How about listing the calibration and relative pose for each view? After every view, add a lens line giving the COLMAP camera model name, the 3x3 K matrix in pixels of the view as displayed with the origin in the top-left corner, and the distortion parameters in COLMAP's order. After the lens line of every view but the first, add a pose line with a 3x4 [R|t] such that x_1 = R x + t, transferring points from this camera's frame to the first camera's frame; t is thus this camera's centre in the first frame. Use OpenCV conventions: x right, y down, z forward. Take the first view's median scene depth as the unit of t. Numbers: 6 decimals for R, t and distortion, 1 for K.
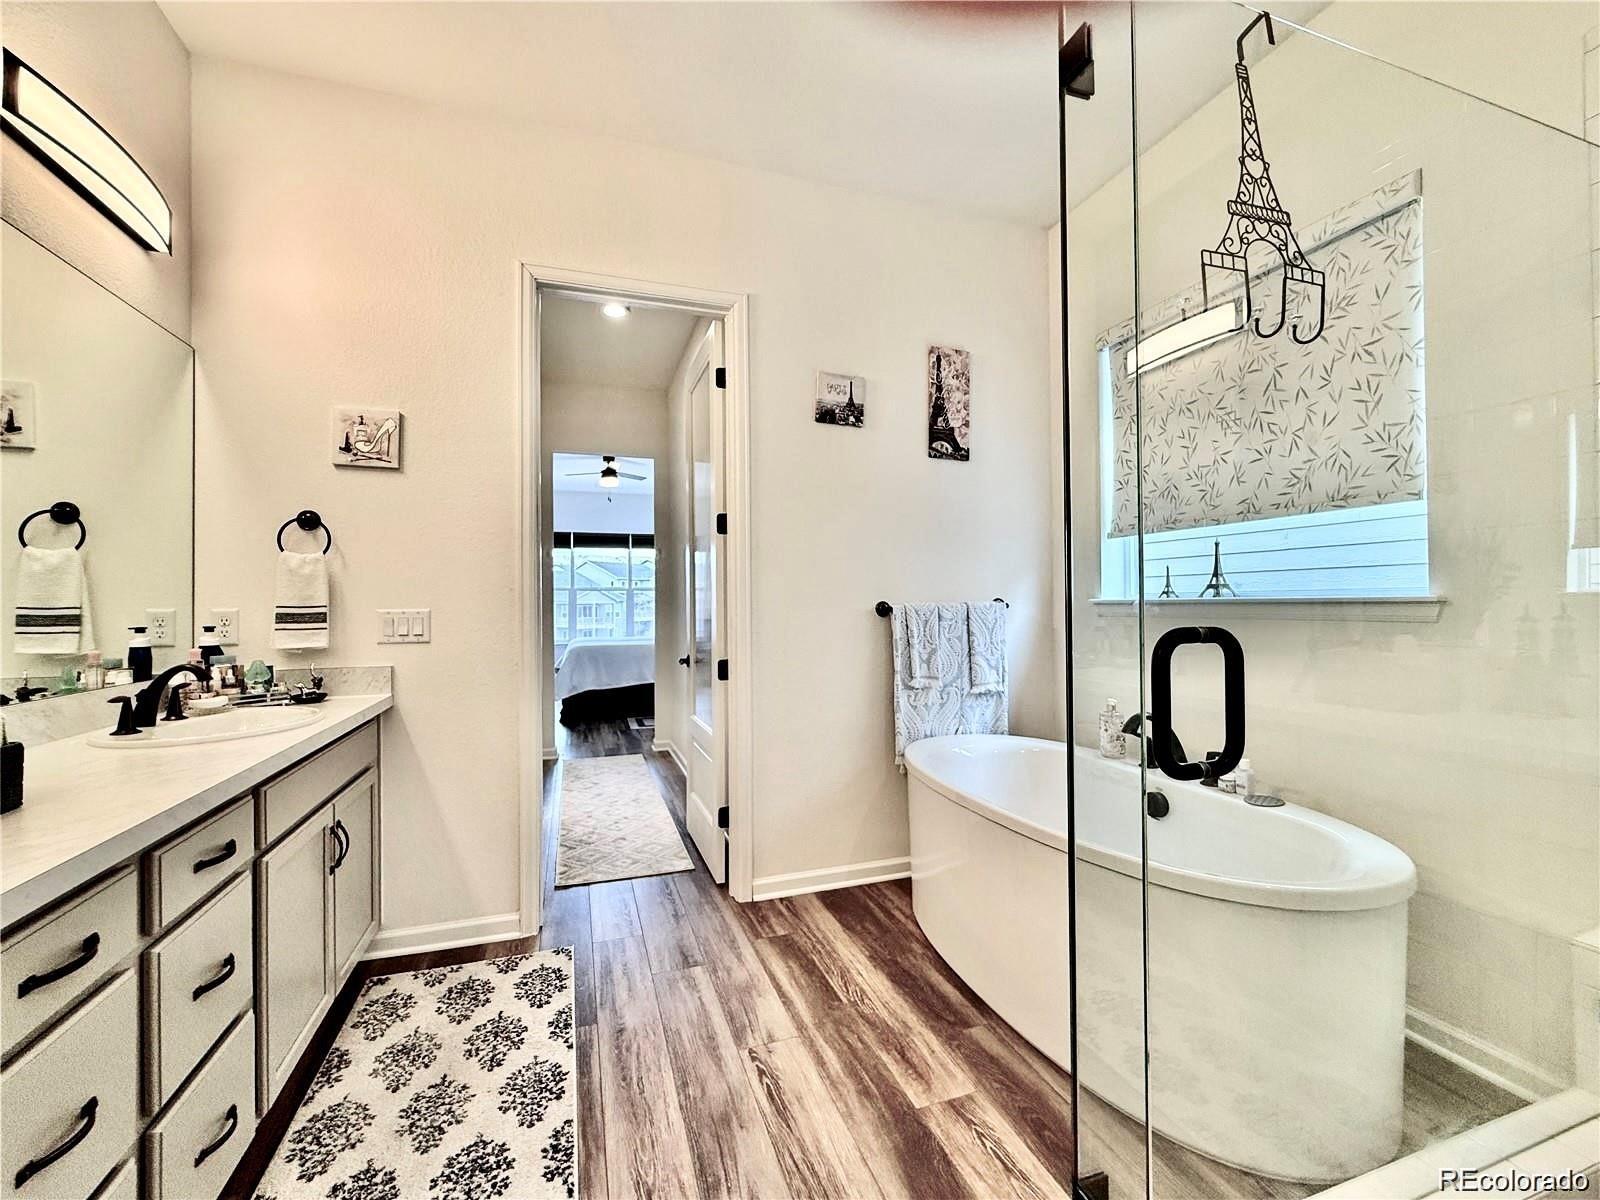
lens RADIAL K [[642.7, 0, 784.2], [0, 642.7, 598.9], [0, 0, 1]] dist [-0.001278, -0.000047]
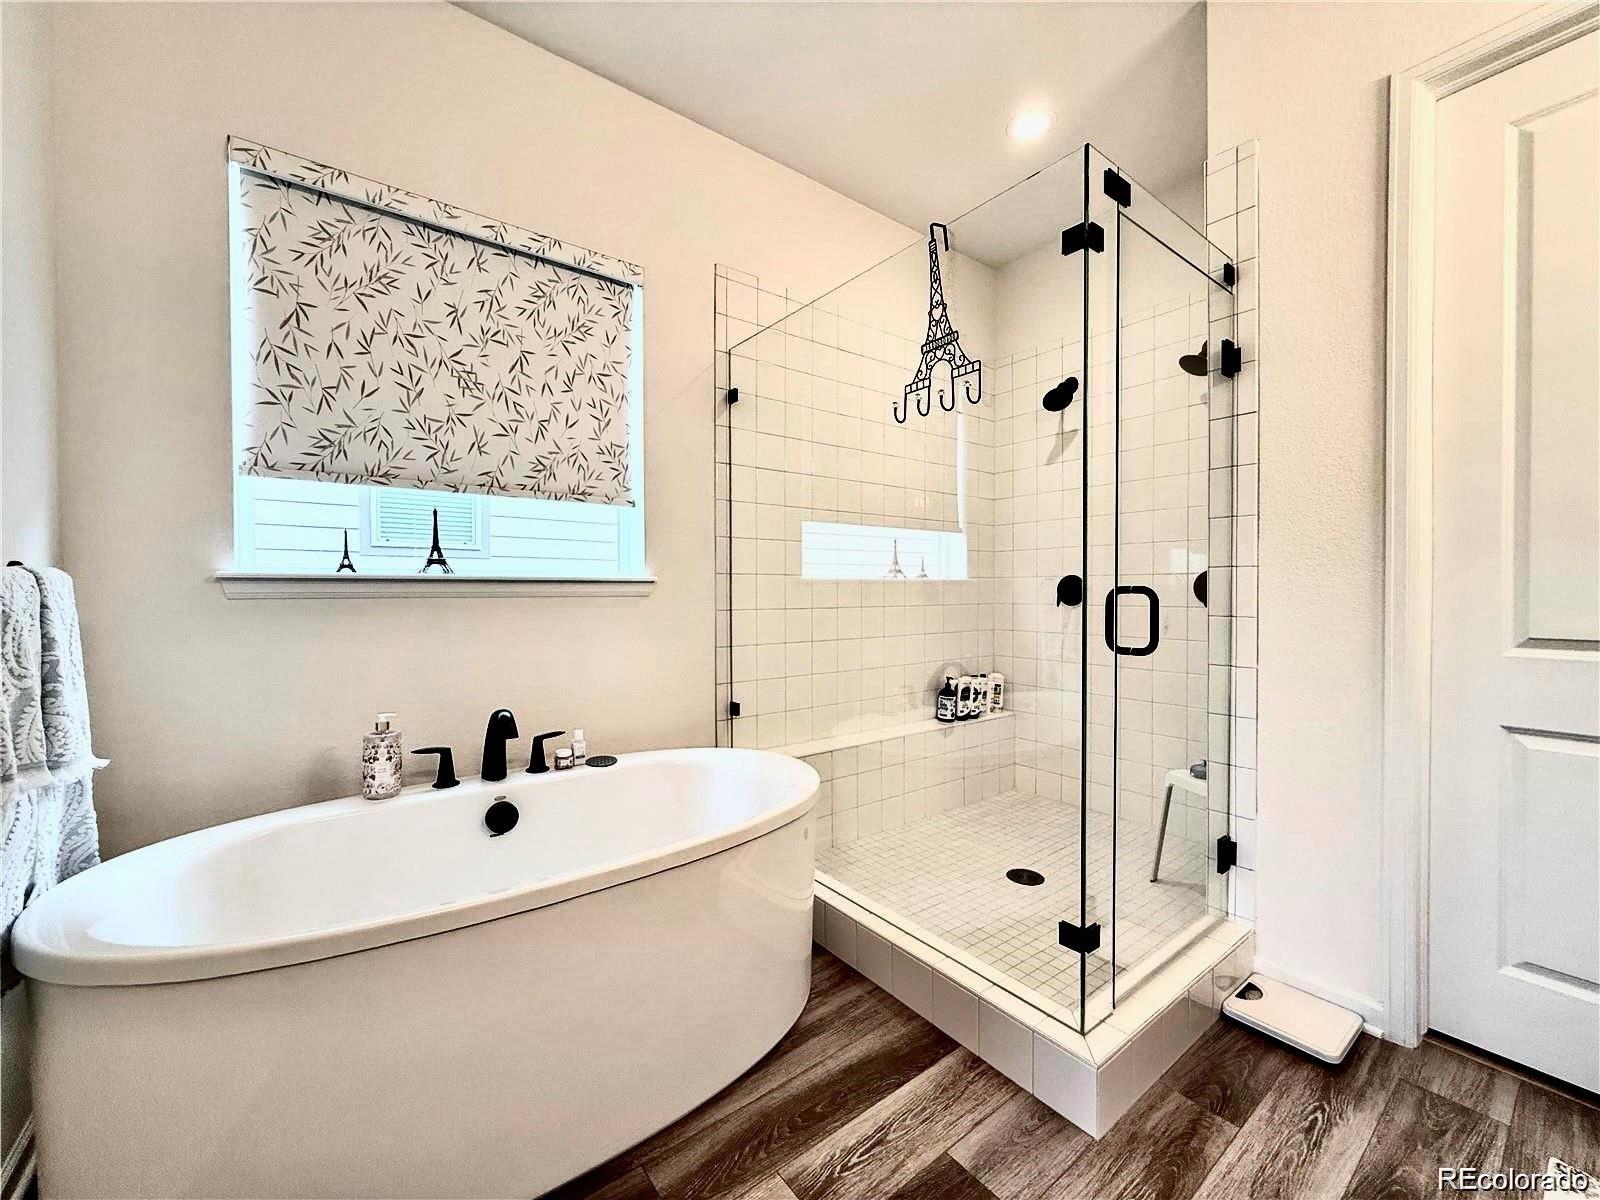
lens RADIAL K [[642.7, 0, 784.2], [0, 642.7, 598.9], [0, 0, 1]] dist [-0.001278, -0.000047]
pose [[-0.315981, -0.016111, 0.948629, -0.344321], [-0.012375, 0.999841, 0.012859, 0.016417], [-0.948685, -0.007676, -0.316130, 0.926346]]
